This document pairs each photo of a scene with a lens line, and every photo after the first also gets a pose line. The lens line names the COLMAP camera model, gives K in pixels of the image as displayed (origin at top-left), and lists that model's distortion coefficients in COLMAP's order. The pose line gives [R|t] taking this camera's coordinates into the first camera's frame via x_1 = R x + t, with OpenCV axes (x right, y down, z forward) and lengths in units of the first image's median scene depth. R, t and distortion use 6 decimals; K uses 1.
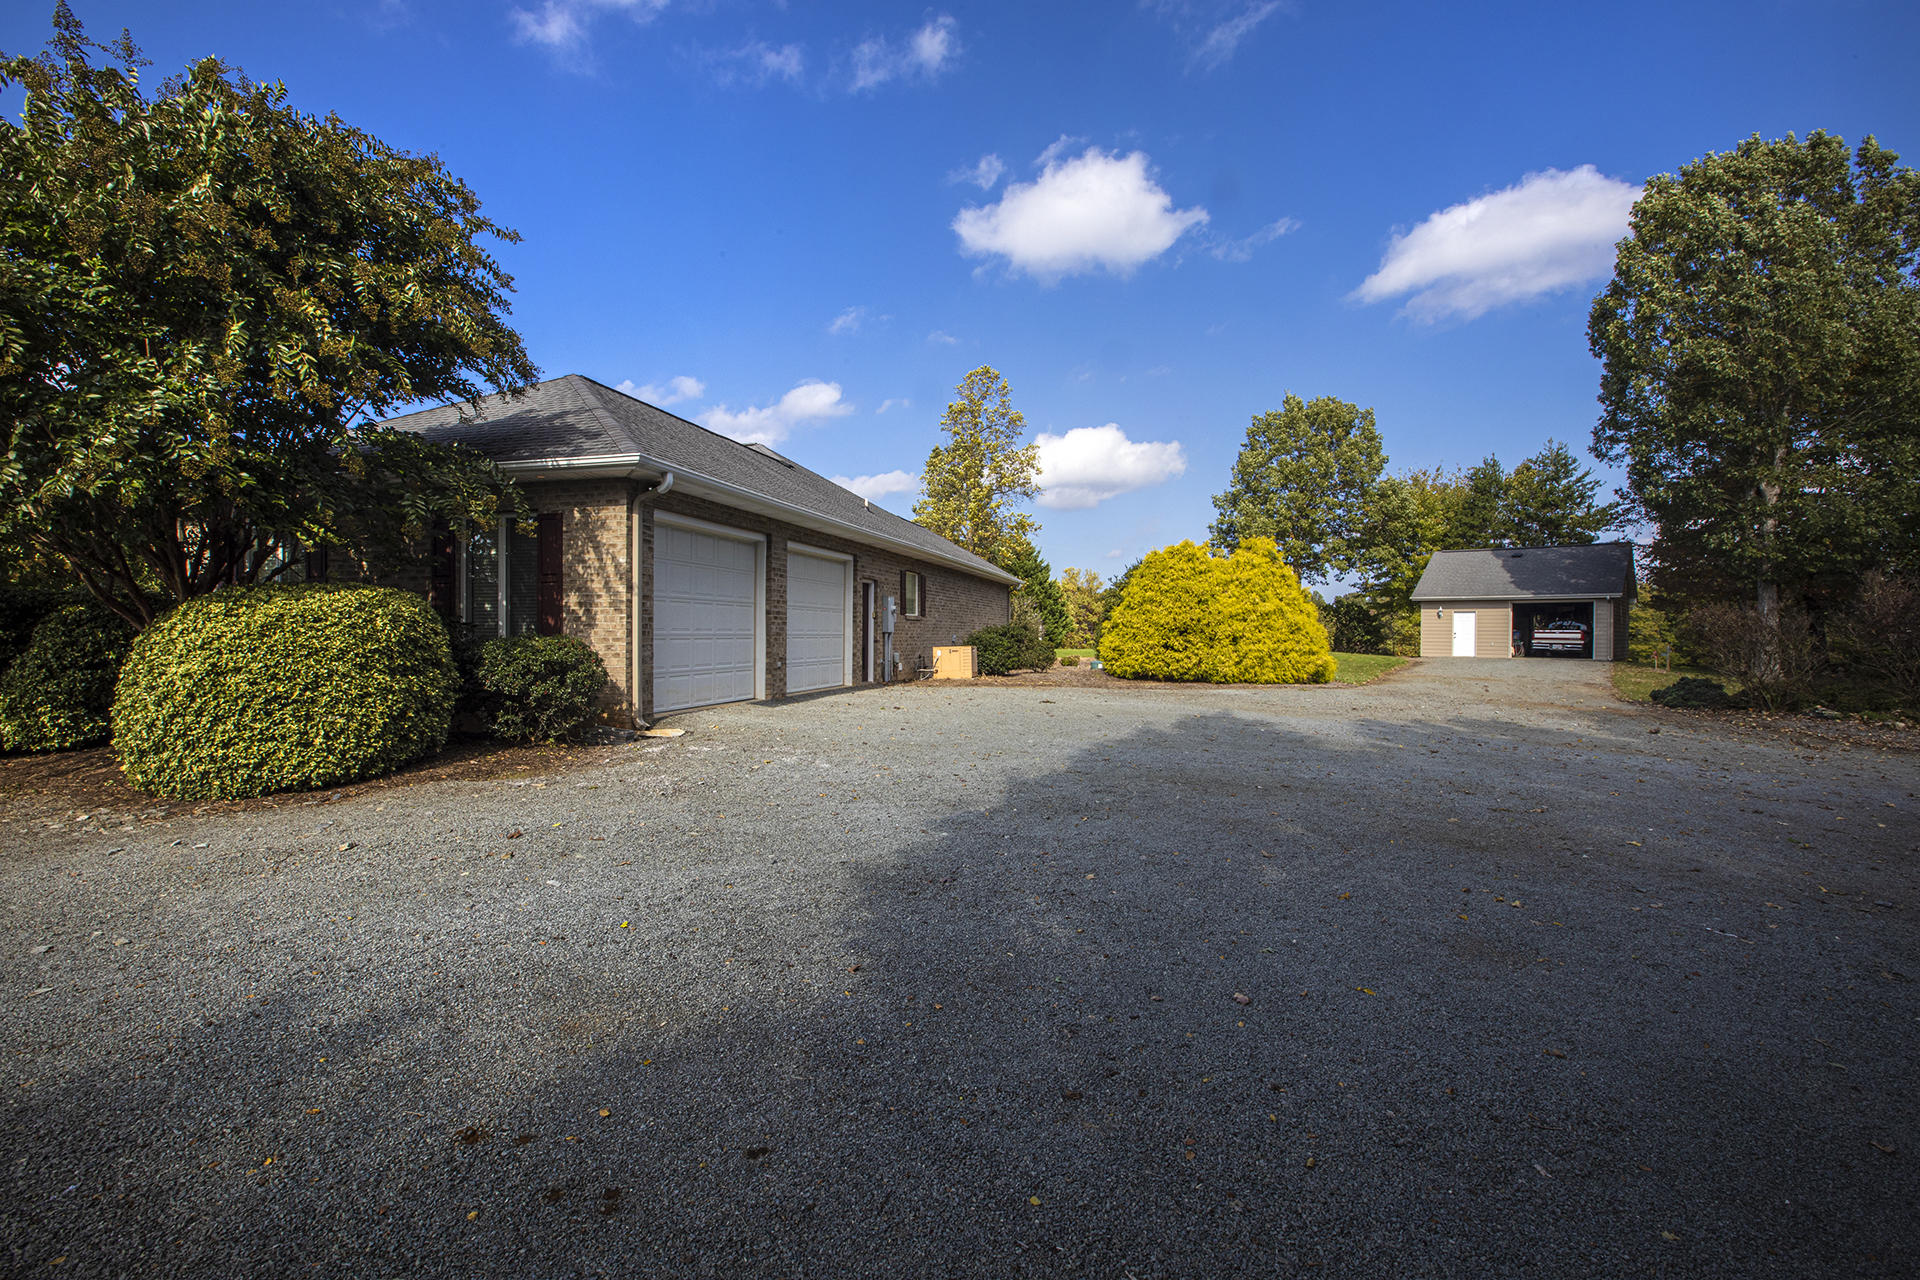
lens RADIAL K [[931.3, 0, 960.0], [0, 931.3, 640.0], [0, 0, 1]] dist [-0.001888, -0.000344]
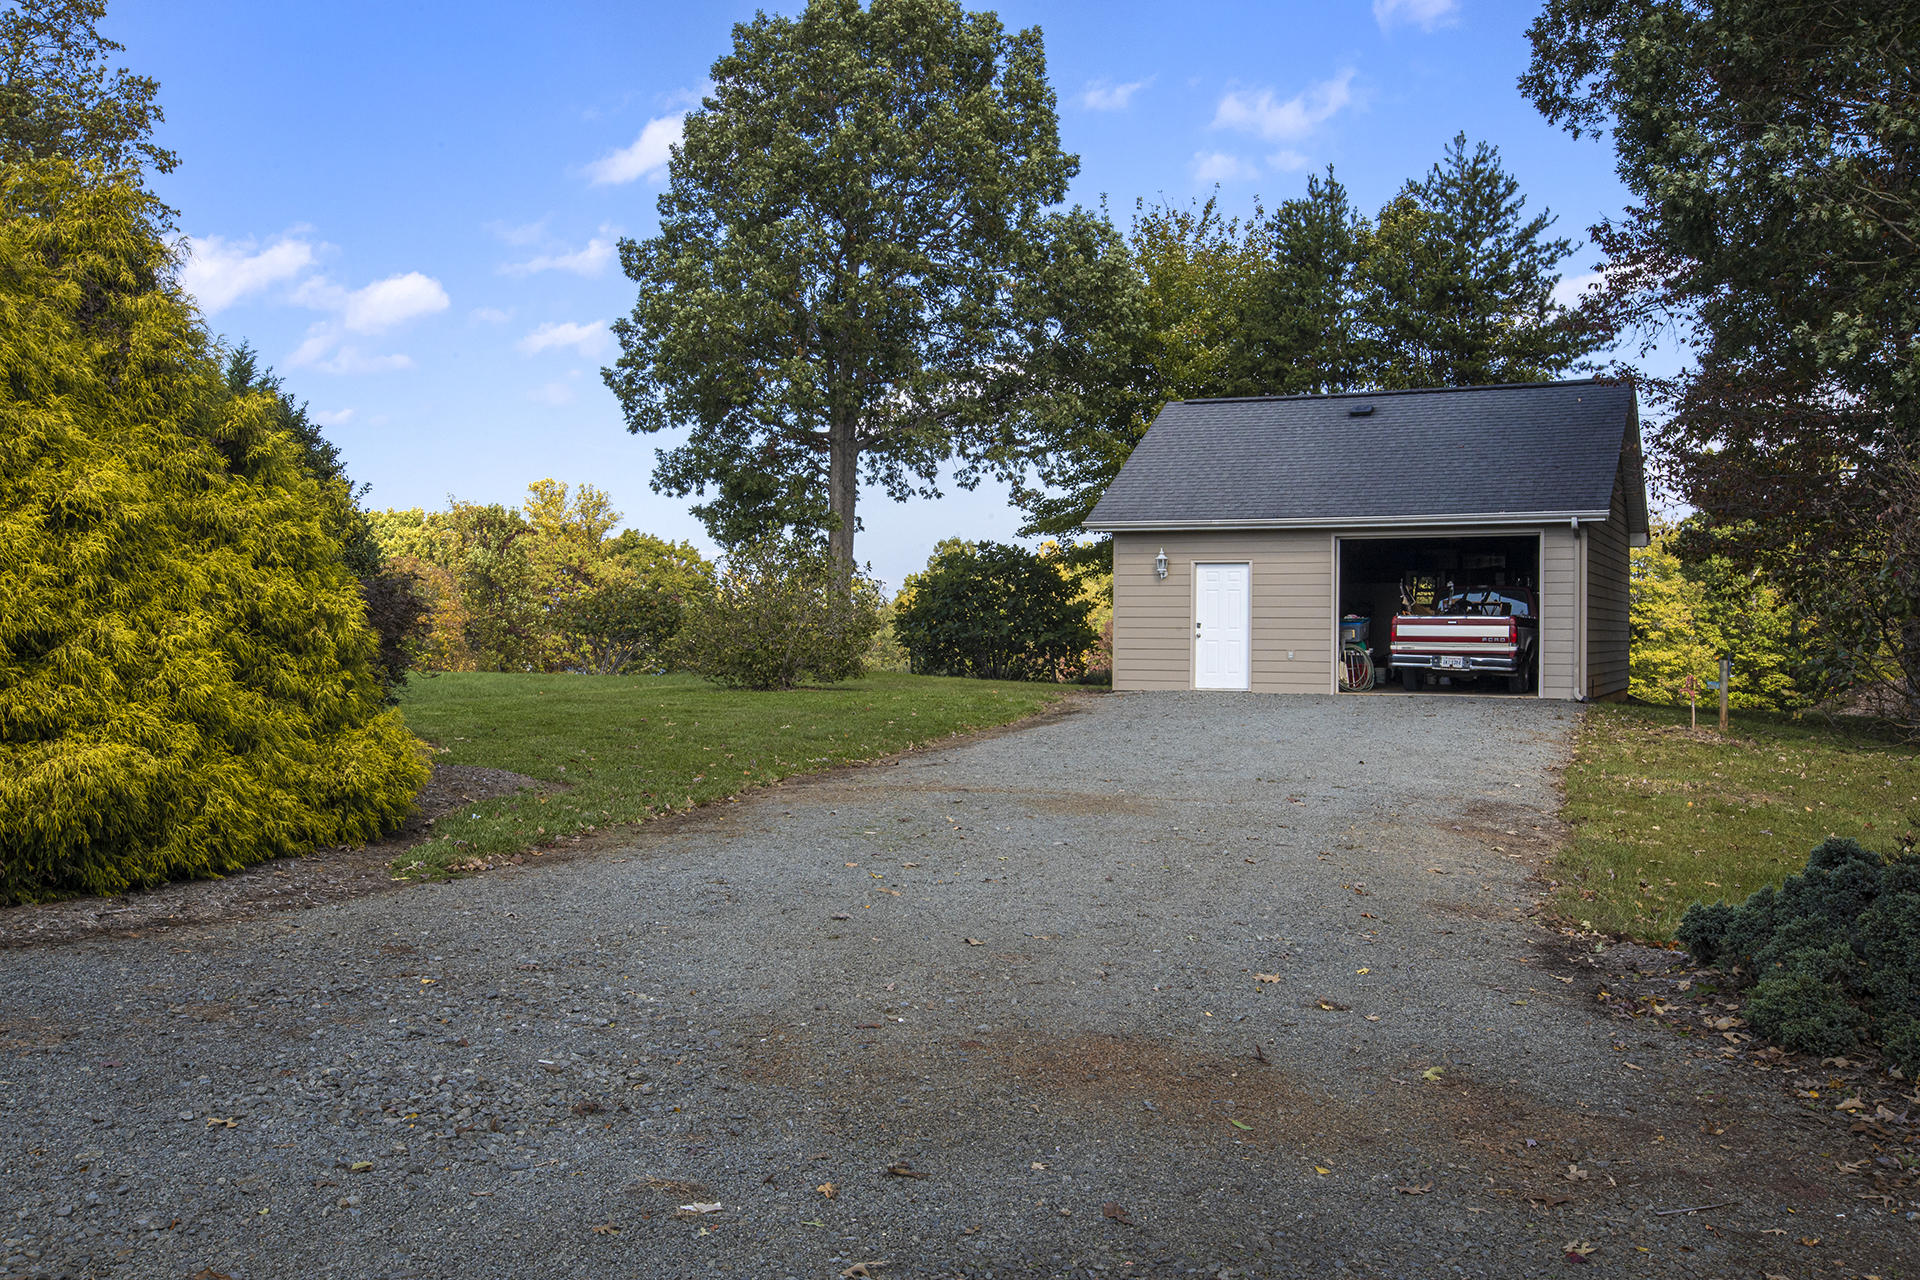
lens RADIAL K [[1913.4, 0, 960.0], [0, 1913.4, 640.0], [0, 0, 1]] dist [0.013798, 0.001012]
pose [[0.961052, -0.002701, 0.276355, 0.245221], [0.003178, 0.999994, -0.001278, -0.000745], [-0.276350, 0.002107, 0.961055, 0.330120]]
